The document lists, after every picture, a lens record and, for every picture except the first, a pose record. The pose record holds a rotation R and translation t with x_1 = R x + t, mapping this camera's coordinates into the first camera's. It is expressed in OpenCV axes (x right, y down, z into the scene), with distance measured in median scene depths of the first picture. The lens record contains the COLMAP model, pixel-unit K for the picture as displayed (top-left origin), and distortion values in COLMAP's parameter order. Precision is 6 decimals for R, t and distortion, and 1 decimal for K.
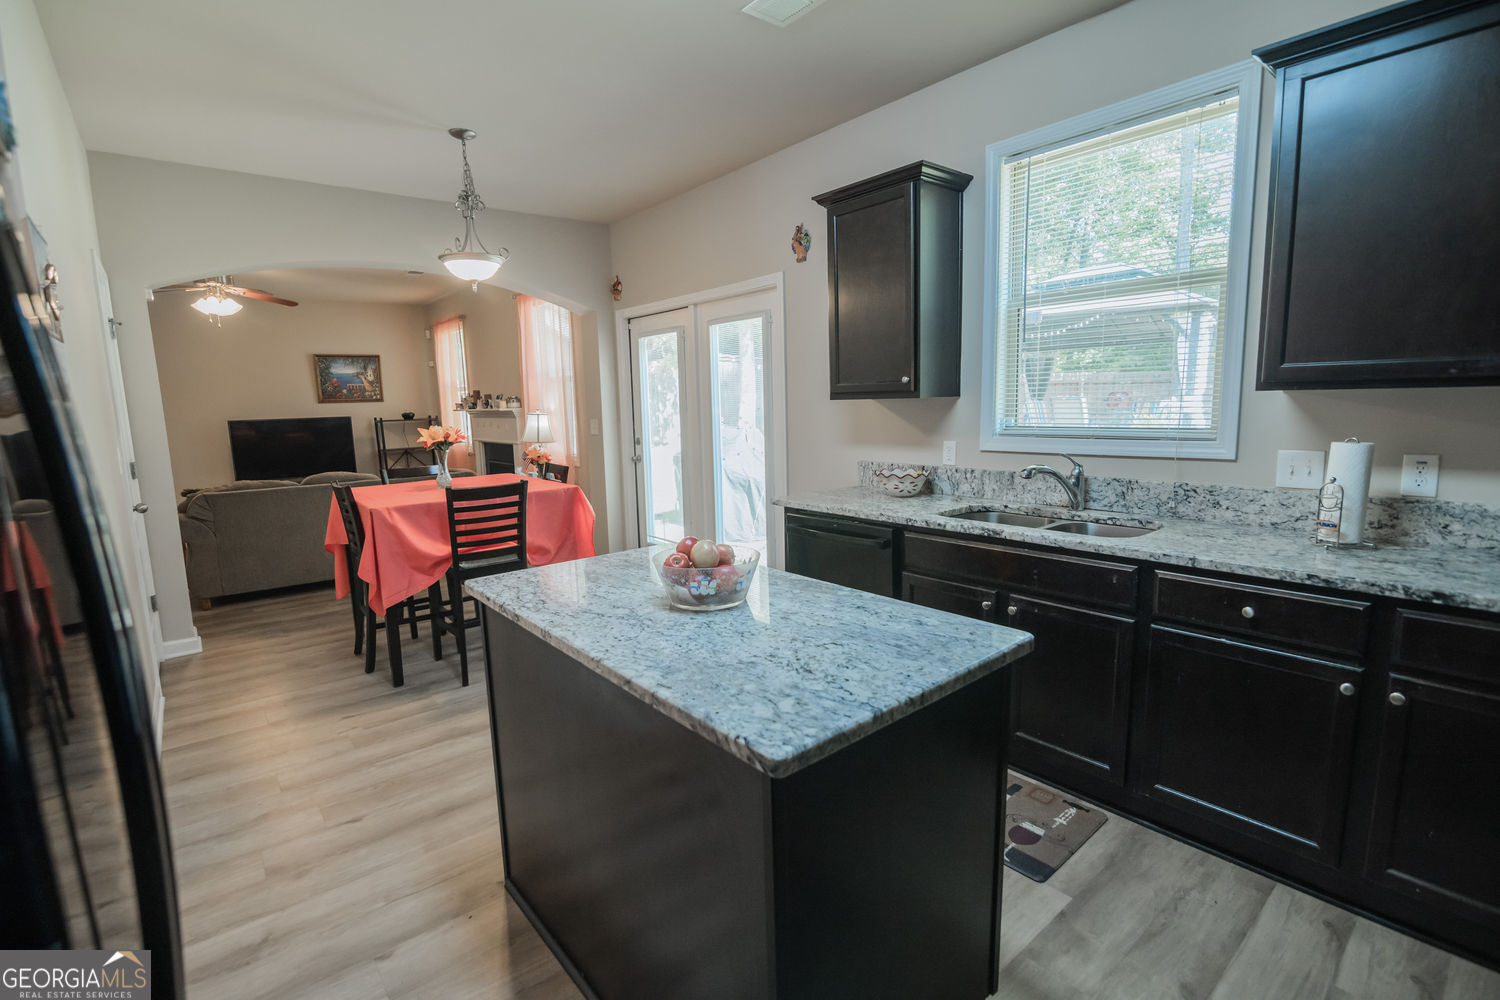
lens RADIAL K [[684.9, 0, 749.7], [0, 684.9, 495.6], [0, 0, 1]] dist [-0.002031, -0.000039]
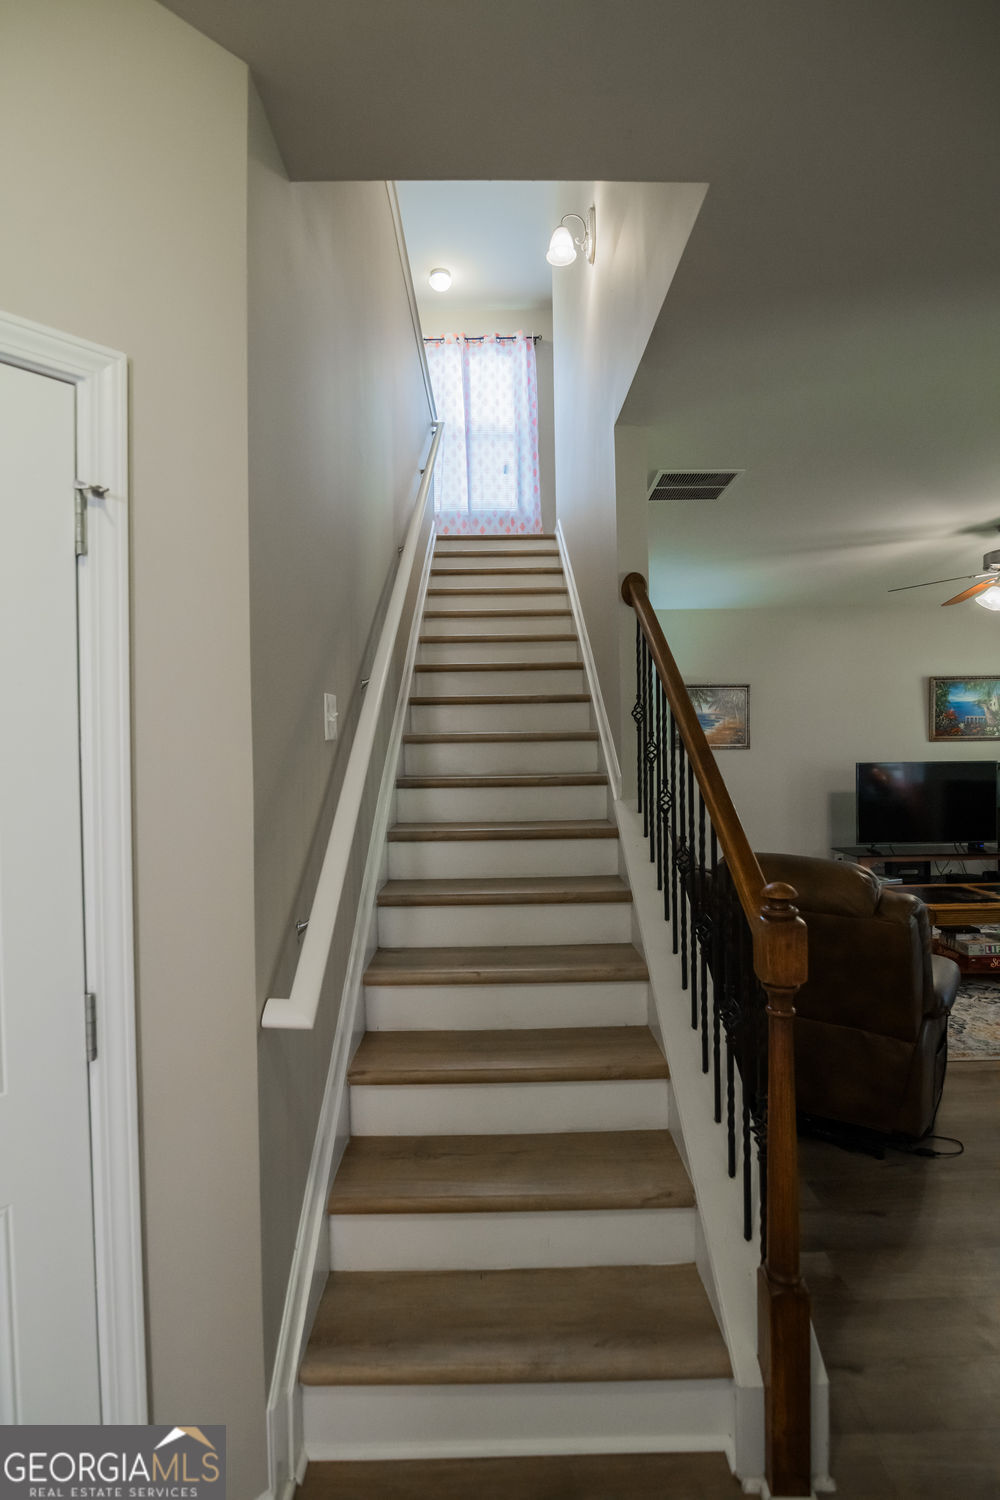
lens RADIAL K [[683.4, 0, 500.0], [0, 683.4, 750.0], [0, 0, 1]] dist [-0.023507, 0.000203]
pose [[0.771265, 0.018099, -0.636257, -1.465803], [-0.097865, 0.991082, -0.090439, -0.040116], [0.628946, 0.132019, 0.766158, 0.417019]]
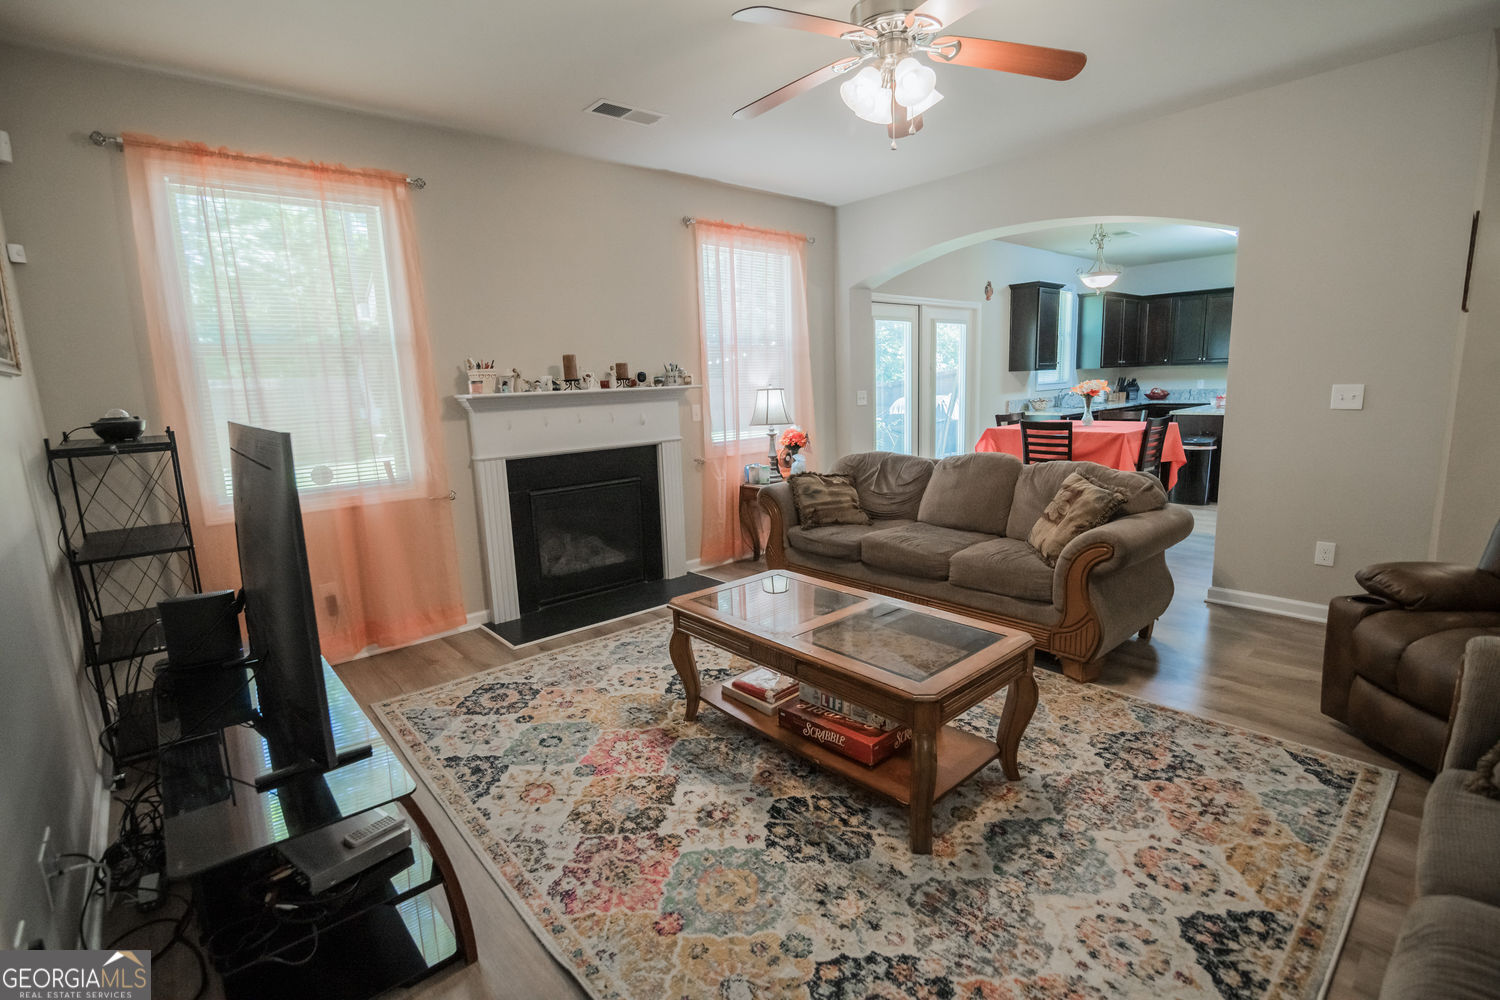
lens RADIAL K [[691.9, 0, 748.7], [0, 691.9, 502.2], [0, 0, 1]] dist [-0.017187, 0.000572]
pose [[-0.035378, -0.144543, 0.988866, -2.347665], [0.178294, 0.972698, 0.148558, -0.243042], [-0.983341, 0.181564, -0.008641, 2.210802]]
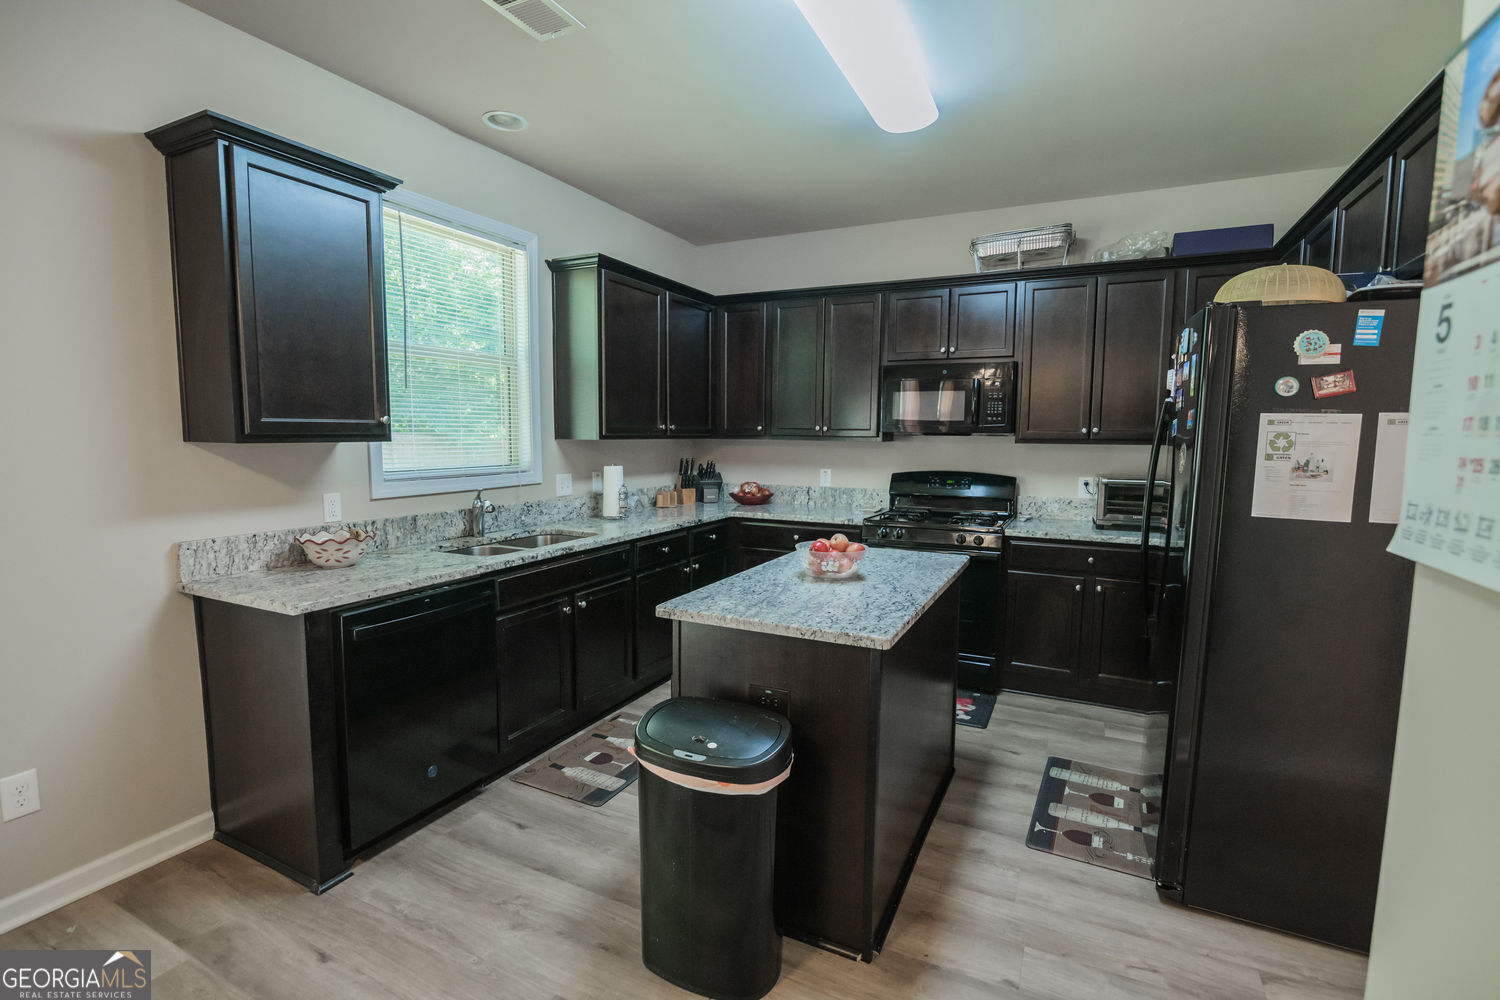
lens RADIAL K [[691.9, 0, 748.7], [0, 691.9, 502.2], [0, 0, 1]] dist [-0.017187, 0.000572]
pose [[-0.408432, -0.065700, 0.910421, -0.699378], [0.131621, 0.982743, 0.129966, -0.114846], [-0.903249, 0.172913, -0.392737, 0.907521]]
